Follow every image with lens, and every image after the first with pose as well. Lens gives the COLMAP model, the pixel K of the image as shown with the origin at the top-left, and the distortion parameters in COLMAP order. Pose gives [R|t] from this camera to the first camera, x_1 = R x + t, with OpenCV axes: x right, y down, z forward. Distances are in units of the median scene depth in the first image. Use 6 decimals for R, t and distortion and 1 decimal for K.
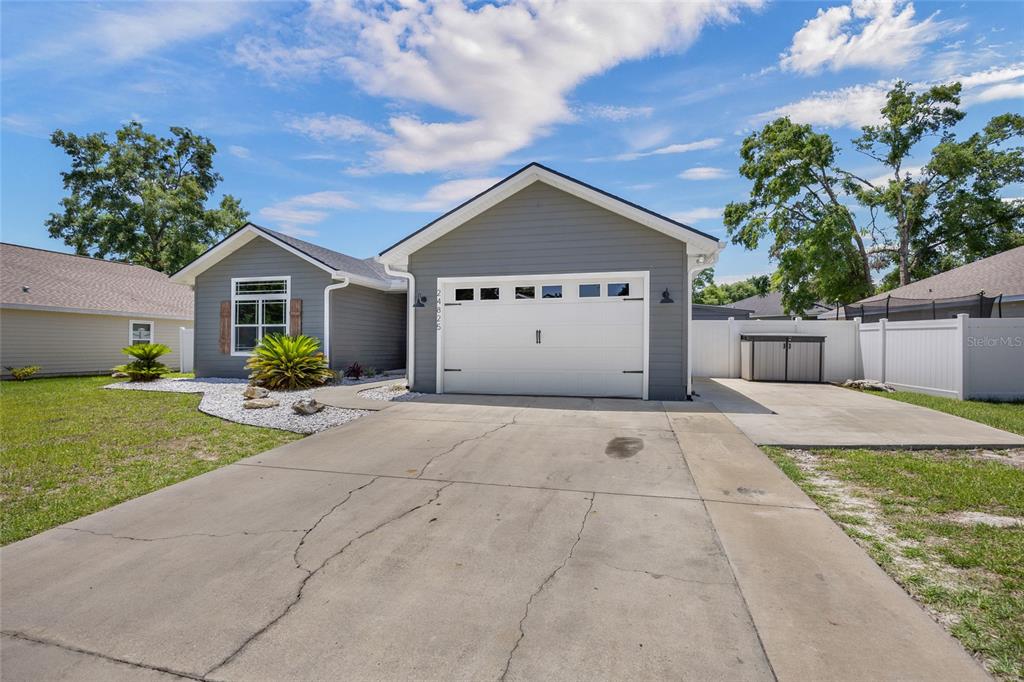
lens RADIAL K [[463.3, 0, 515.4], [0, 463.3, 343.2], [0, 0, 1]] dist [-0.030341, 0.020817]
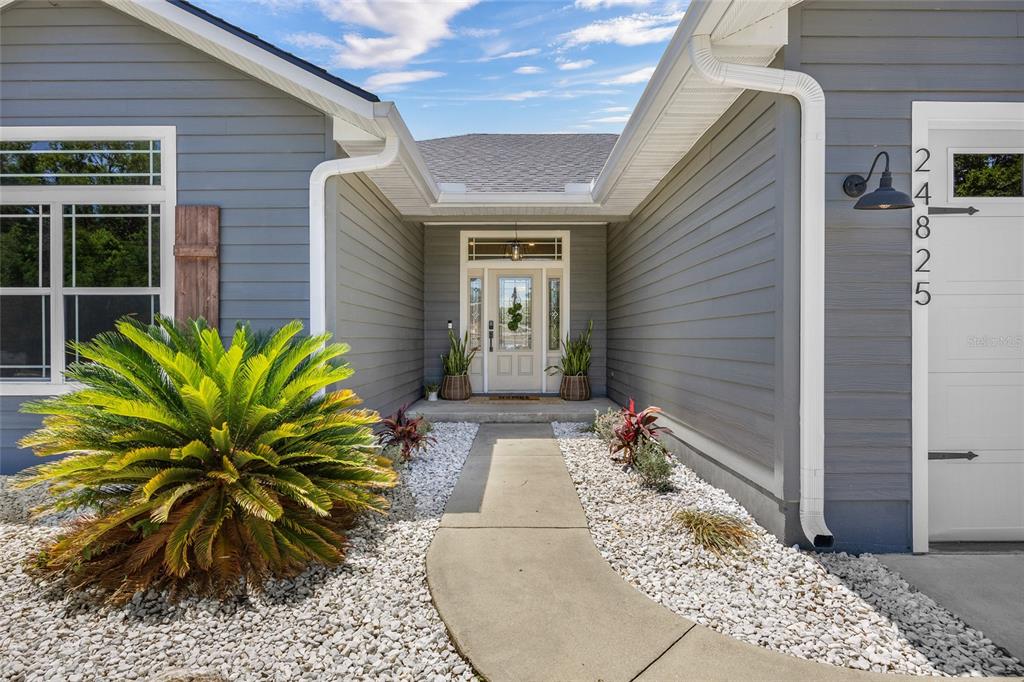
lens RADIAL K [[554.8, 0, 512.0], [0, 554.8, 341.0], [0, 0, 1]] dist [-0.002165, -0.000637]
pose [[0.971390, -0.005983, 0.237415, -0.450195], [0.002734, 0.999898, 0.014013, -0.013605], [-0.237475, -0.012963, 0.971307, 0.739571]]
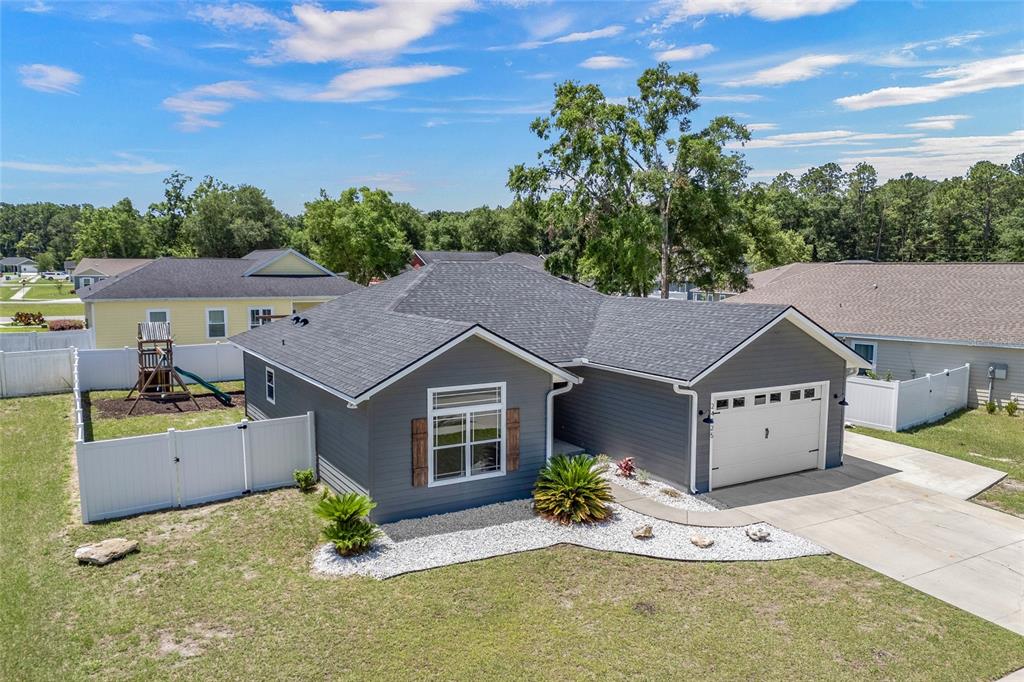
lens RADIAL K [[748.6, 0, 507.9], [0, 748.6, 339.2], [0, 0, 1]] dist [0.081372, -0.078650]
pose [[0.721838, -0.071274, 0.688382, -1.778849], [-0.007614, 0.993805, 0.110881, -0.469189], [-0.692020, -0.085279, 0.716824, 0.019986]]
